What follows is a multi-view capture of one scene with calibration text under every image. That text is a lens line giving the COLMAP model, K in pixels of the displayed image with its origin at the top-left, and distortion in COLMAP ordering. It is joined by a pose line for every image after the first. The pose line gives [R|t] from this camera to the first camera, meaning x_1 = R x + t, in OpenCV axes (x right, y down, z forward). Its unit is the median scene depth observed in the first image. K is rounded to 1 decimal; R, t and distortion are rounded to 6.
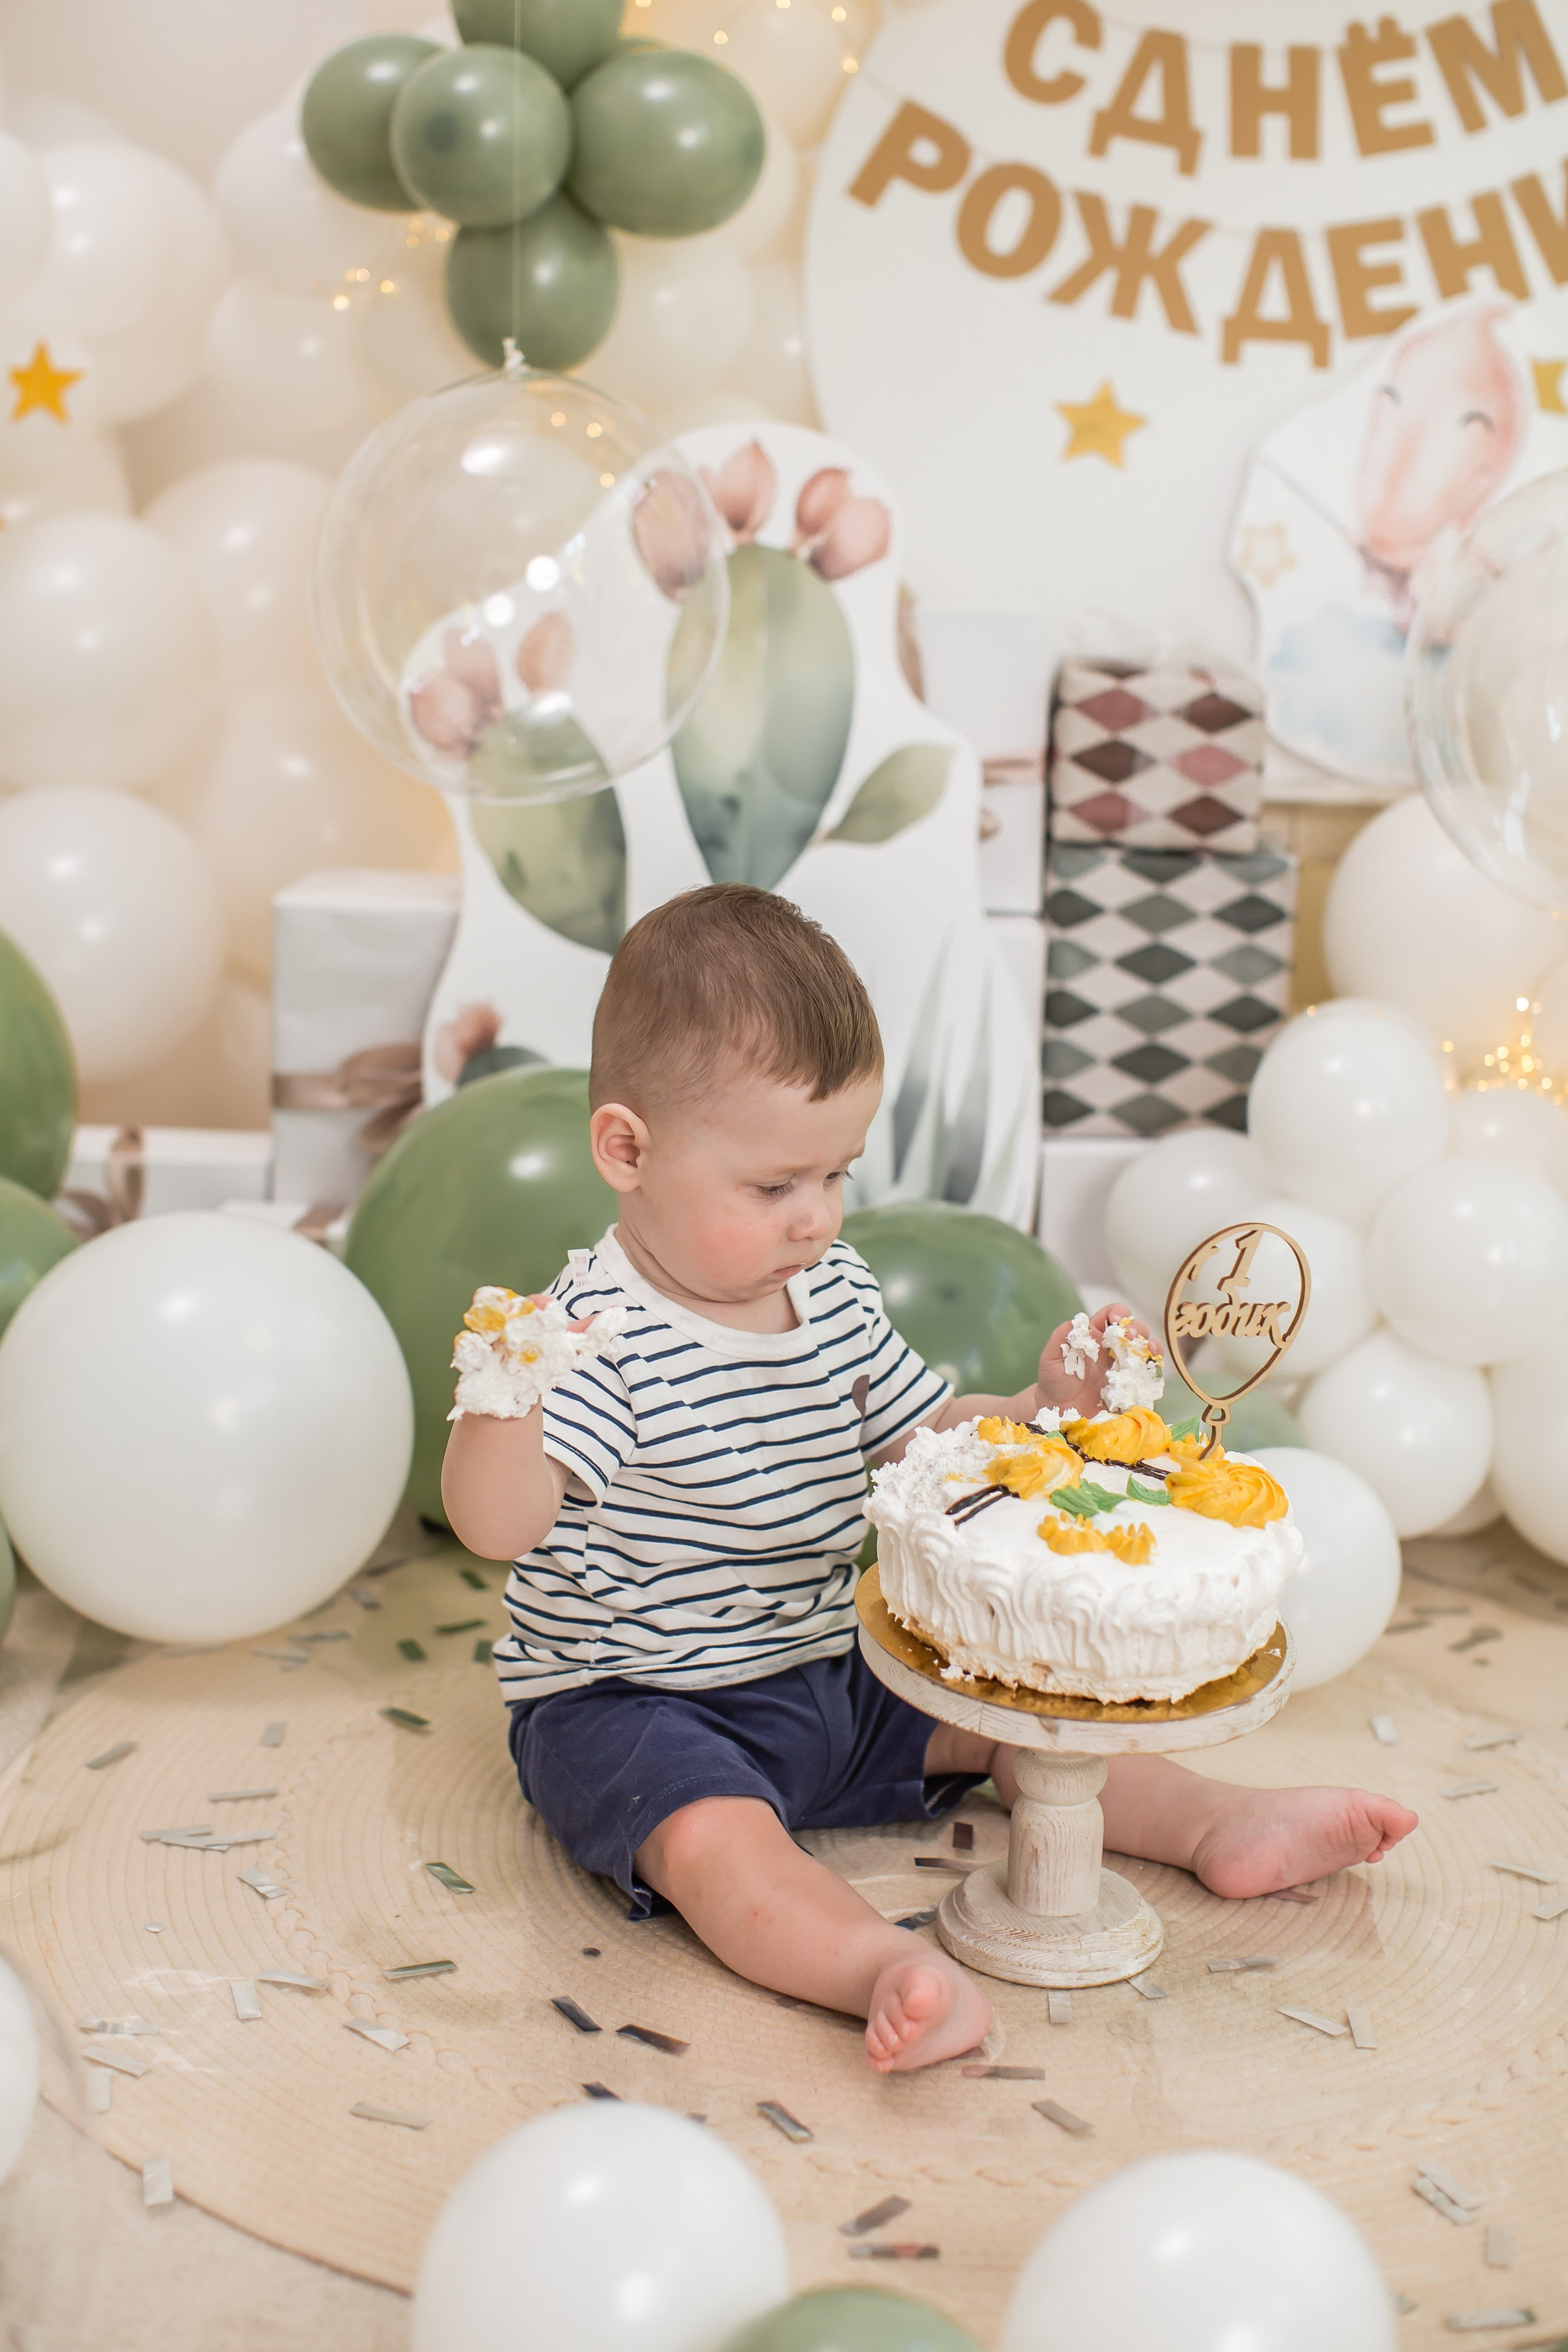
lens RADIAL K [[3620.6, 0, 808.8], [0, 3620.6, 1108.9], [0, 0, 1]] dist [-0.111797, 0.000000]
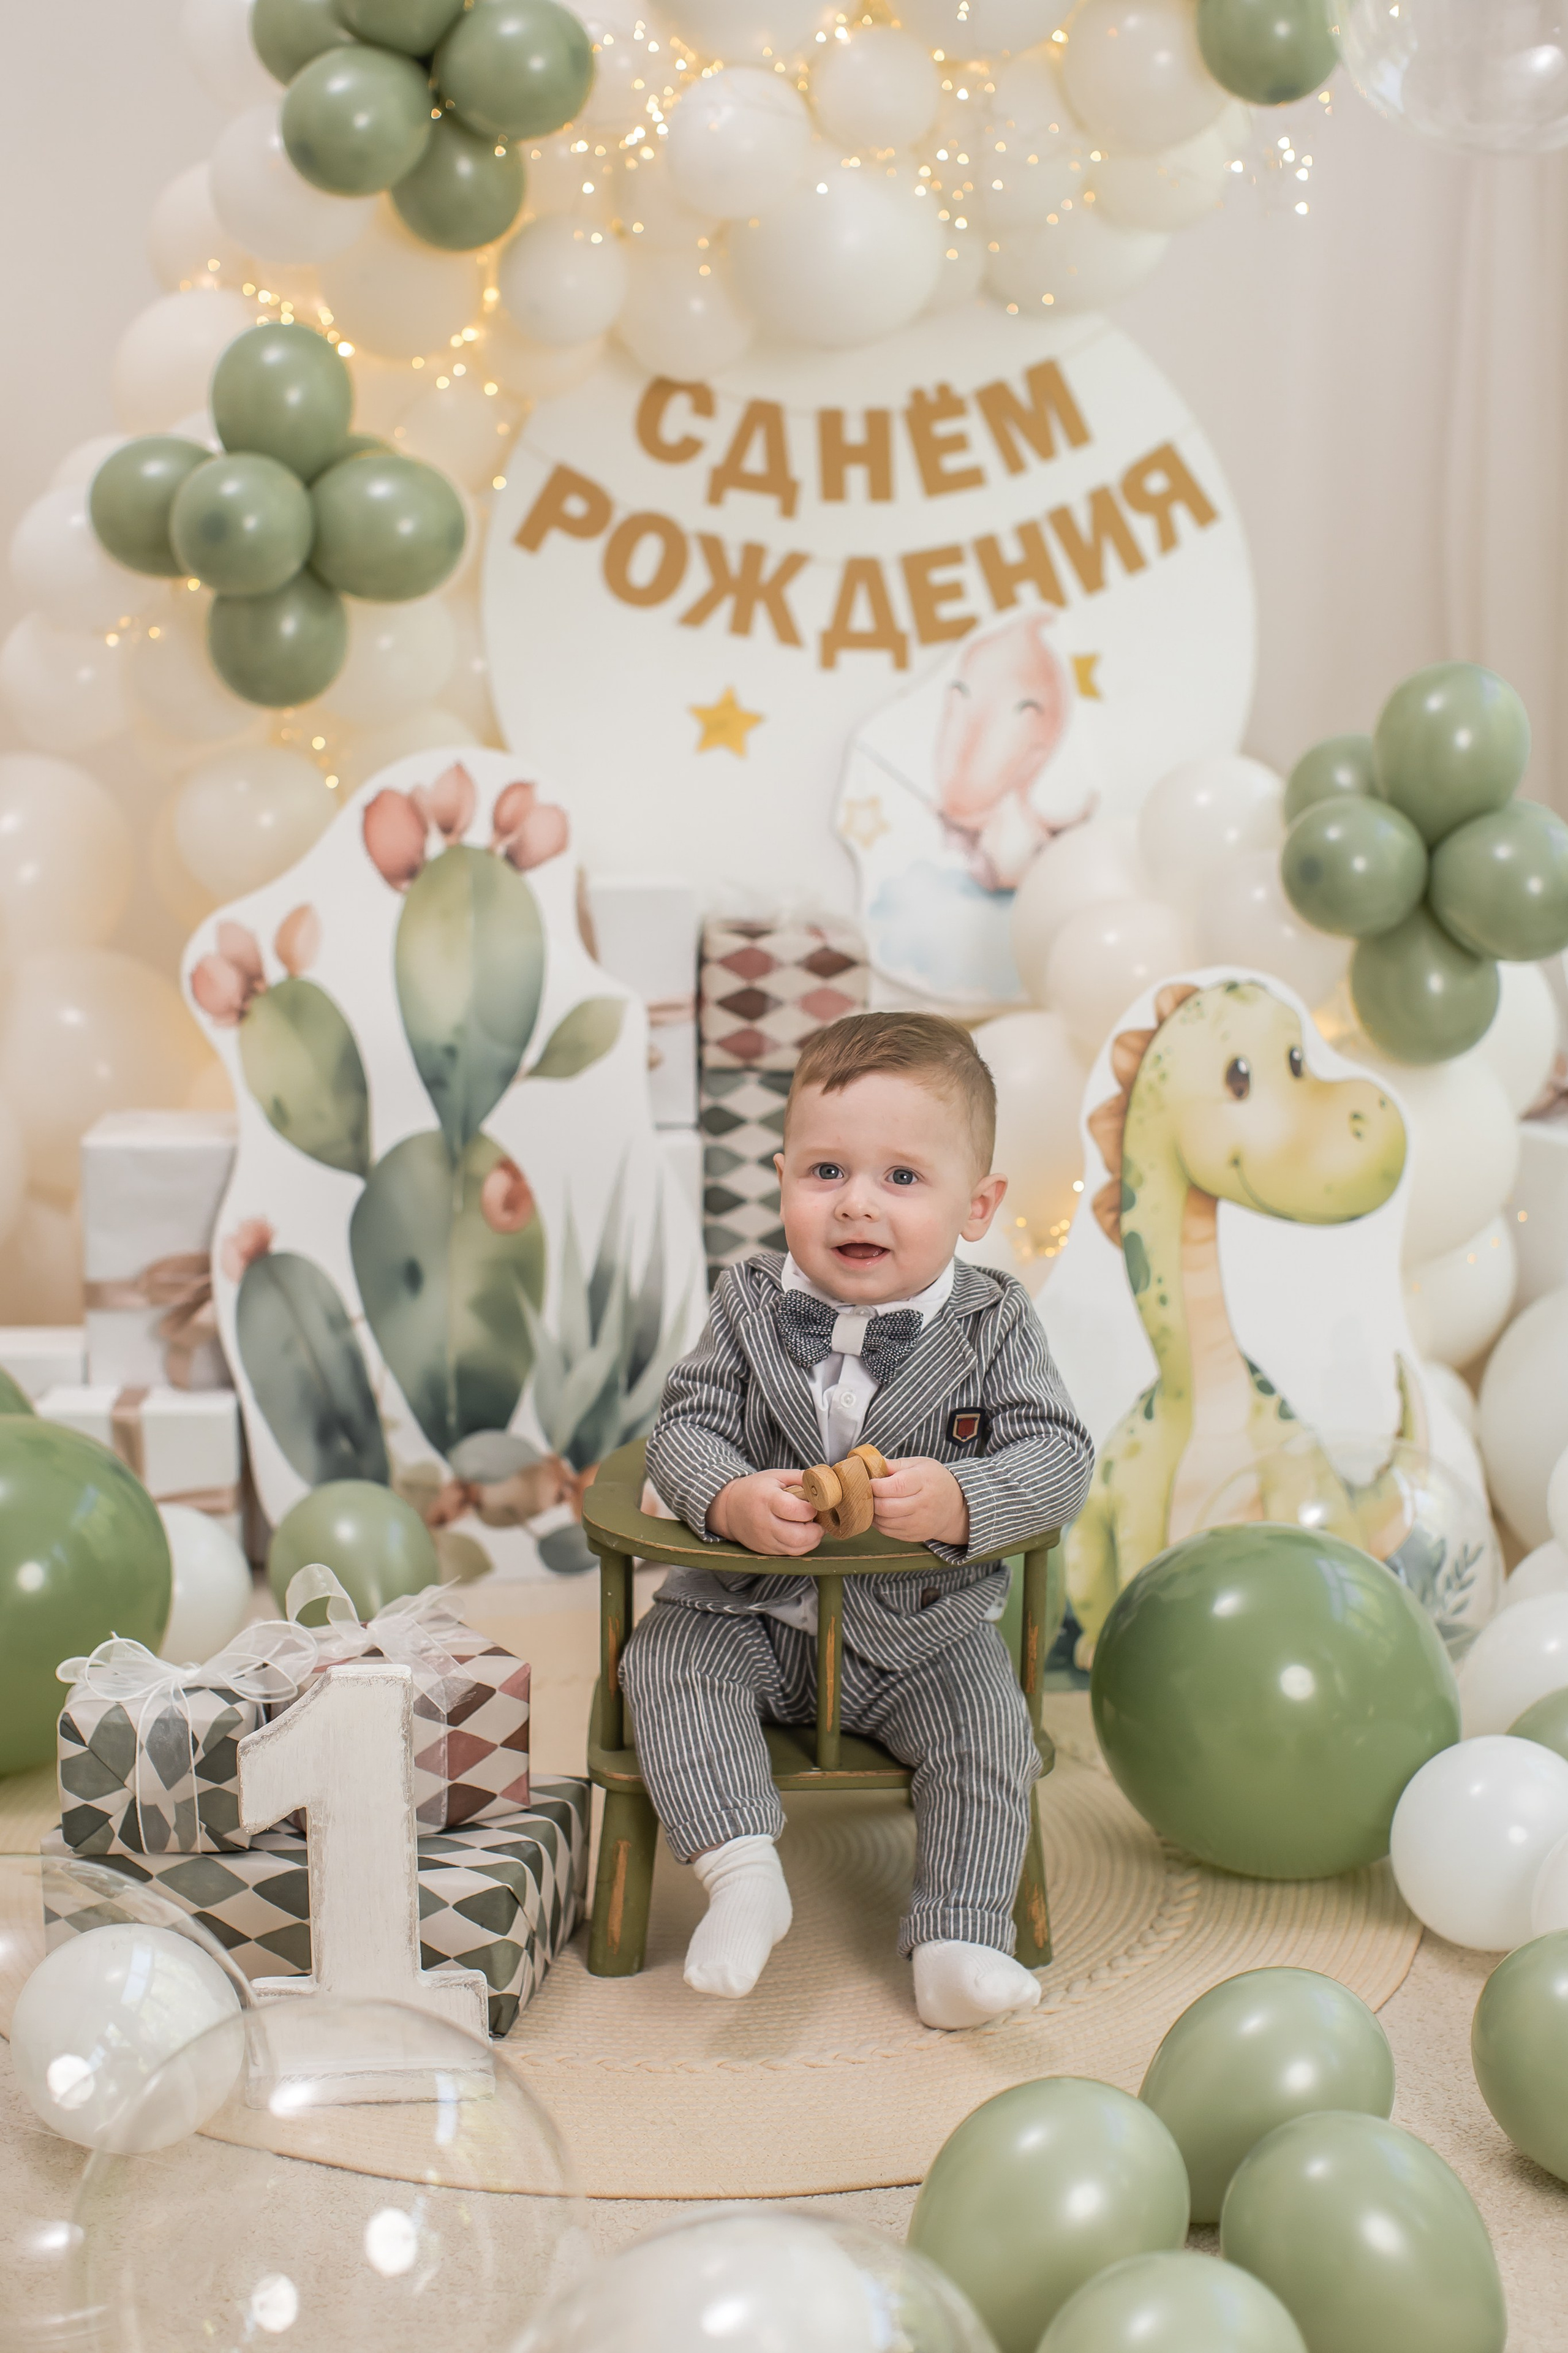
lens RADIAL K [[3621.9, 0, 793.6], [0, 3621.9, 1159.5], [0, 0, 1]] dist [-0.111797, 0.000000]
pose [[0.993990, -0.043368, 0.100510, -0.027361], [0.045279, 0.998833, -0.016814, -0.017938], [-0.099664, 0.021264, 0.994794, -0.234900]]
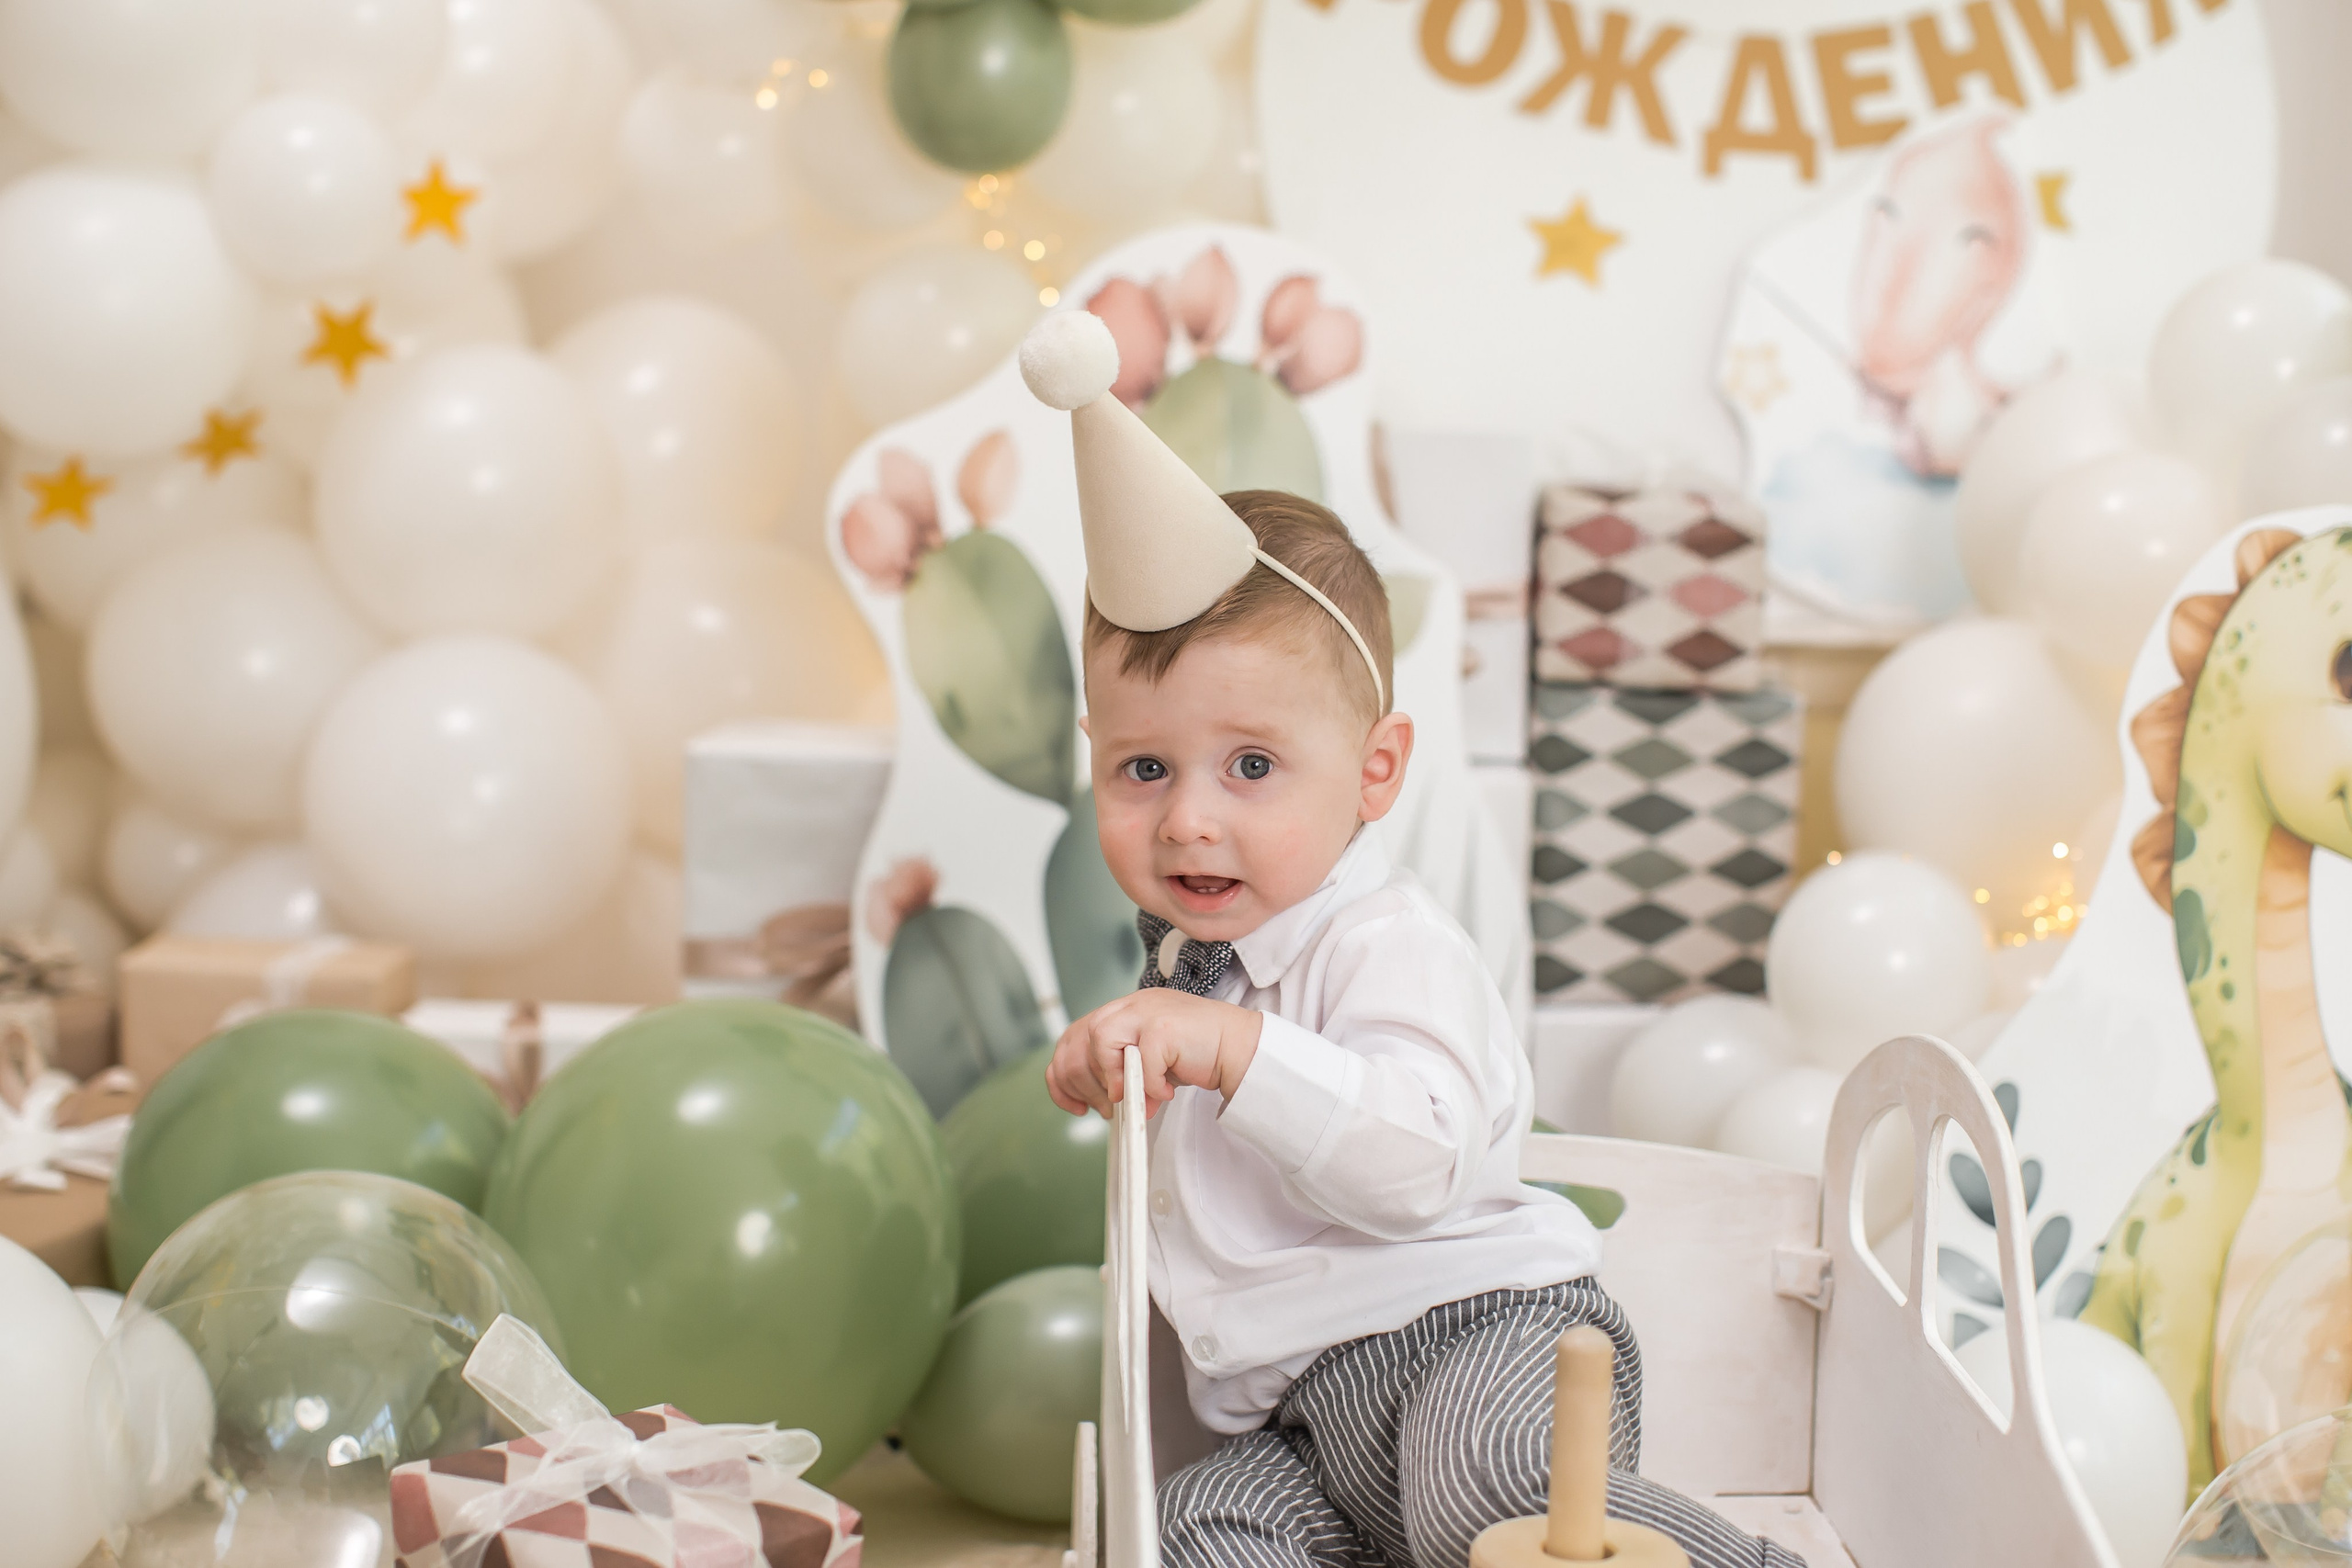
lens RADIAL K [[3620.3, 0, 1234.4], [0, 3620.3, 762.1], [0, 0, 1]] dist [-0.111797, 0.000000]
pose [[0.999891, -0.005074, 0.013891, -0.020671], [0.006091, 0.997224, -0.074205, 0.013154], [-0.013476, 0.074281, 0.997146, 0.079535]]
